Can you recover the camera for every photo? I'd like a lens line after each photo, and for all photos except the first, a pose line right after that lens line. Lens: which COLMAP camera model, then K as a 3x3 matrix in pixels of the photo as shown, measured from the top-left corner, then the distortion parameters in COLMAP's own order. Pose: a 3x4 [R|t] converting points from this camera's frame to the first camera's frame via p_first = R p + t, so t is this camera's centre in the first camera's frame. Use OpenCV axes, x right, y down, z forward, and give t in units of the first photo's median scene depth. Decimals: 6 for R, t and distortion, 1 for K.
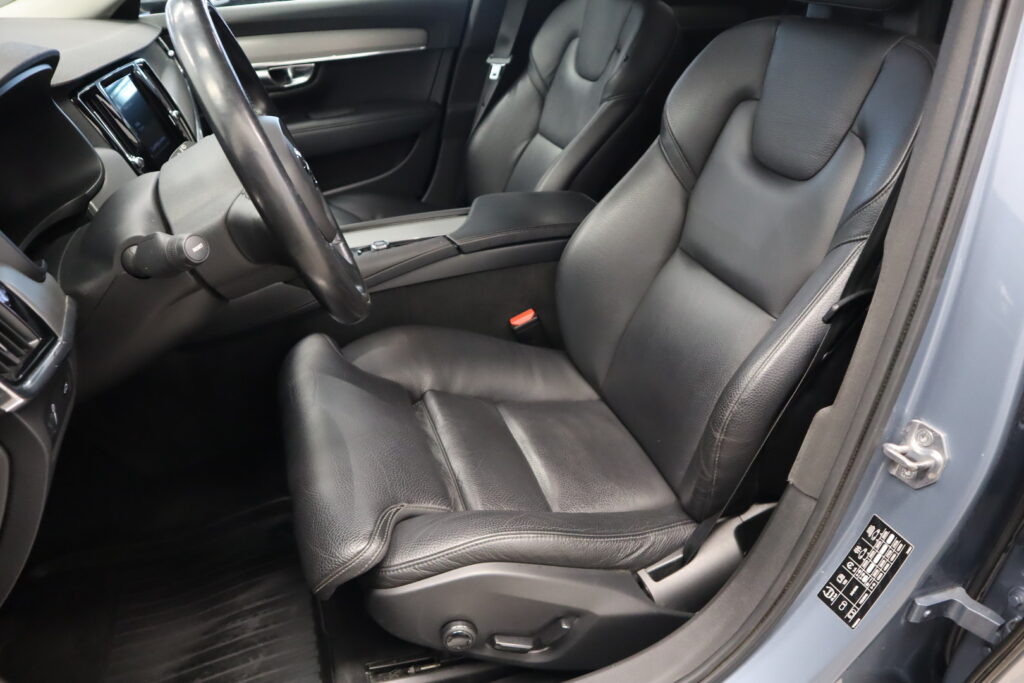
lens RADIAL K [[705.4, 0, 512.0], [0, 705.4, 341.5], [0, 0, 1]] dist [-0.115148, 0.073165]
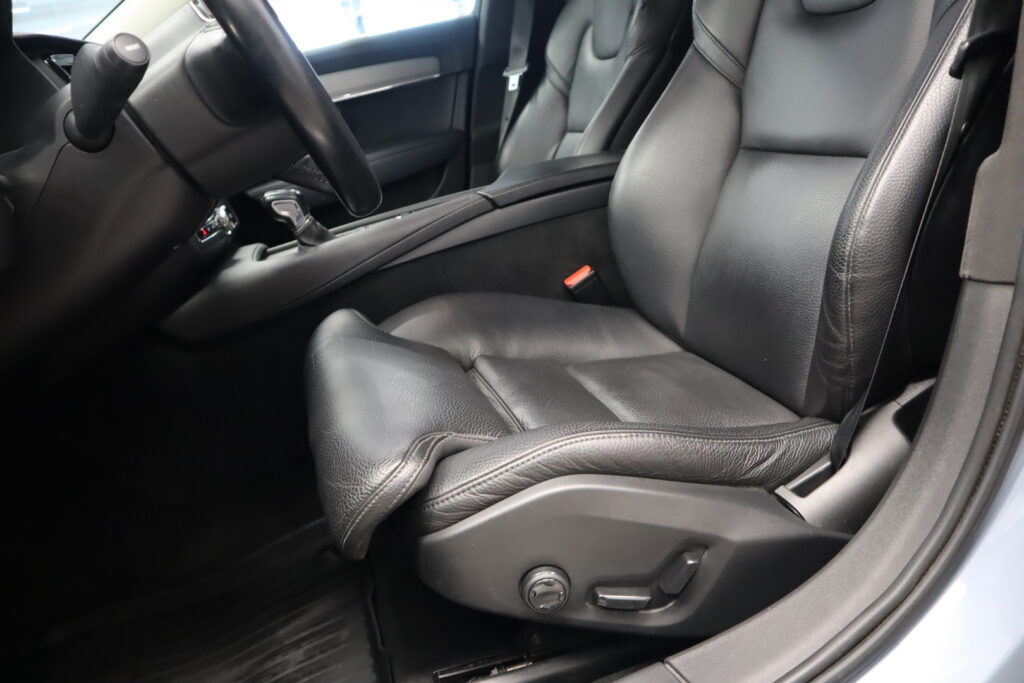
lens RADIAL K [[705.4, 0, 512.0], [0, 705.4, 341.5], [0, 0, 1]] dist [-0.115148, 0.073165]
pose [[0.983806, -0.159762, -0.081247, -0.009818], [0.144287, 0.974860, -0.169791, 0.251641], [0.106330, 0.155319, 0.982125, 0.211799]]
